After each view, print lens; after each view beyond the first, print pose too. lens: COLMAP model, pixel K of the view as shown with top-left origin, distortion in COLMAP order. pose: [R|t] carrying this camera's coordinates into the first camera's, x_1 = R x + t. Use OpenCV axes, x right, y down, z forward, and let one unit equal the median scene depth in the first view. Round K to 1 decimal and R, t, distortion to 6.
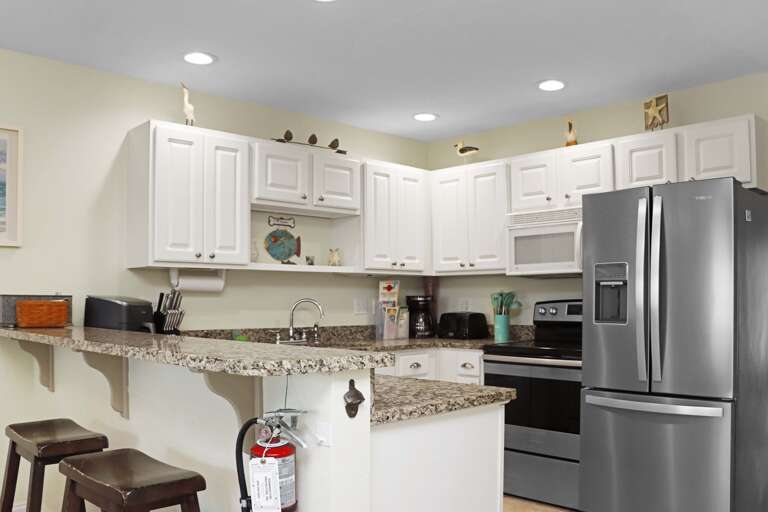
lens RADIAL K [[660.6, 0, 380.8], [0, 660.6, 278.5], [0, 0, 1]] dist [-0.143958, 0.104907]
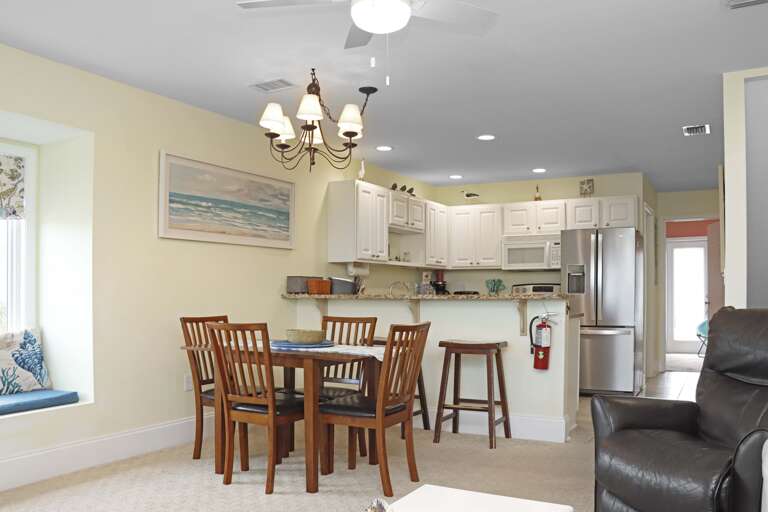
lens RADIAL K [[660.6, 0, 386.2], [0, 660.6, 298.0], [0, 0, 1]] dist [-0.143958, 0.104907]
pose [[0.948460, -0.000839, 0.316897, -0.699608], [-0.010648, 0.999347, 0.034514, 0.014720], [-0.316719, -0.036110, 0.947832, -0.626794]]
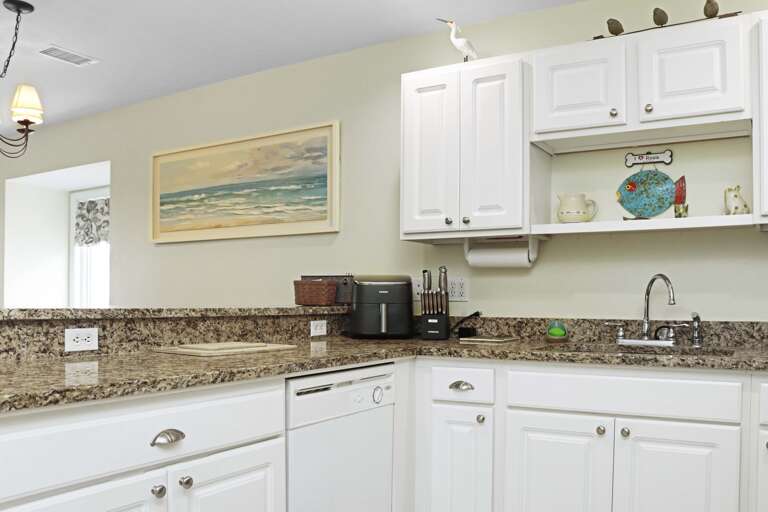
lens RADIAL K [[660.6, 0, 384.6], [0, 660.6, 281.5], [0, 0, 1]] dist [-0.143958, 0.104907]
pose [[0.289167, -0.023039, -0.957001, 0.398724], [0.024647, 0.999558, -0.016616, 0.042189], [0.956961, -0.018783, 0.289607, 0.584425]]
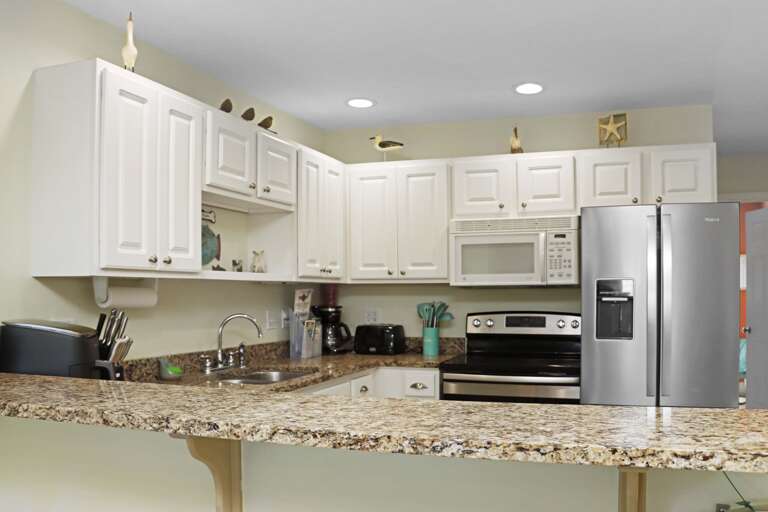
lens RADIAL K [[660.6, 0, 392.0], [0, 660.6, 288.4], [0, 0, 1]] dist [-0.143958, 0.104907]
pose [[0.889429, 0.003637, 0.457060, -0.315607], [-0.014831, 0.999671, 0.020906, -0.019725], [-0.456833, -0.025373, 0.889190, 0.214511]]
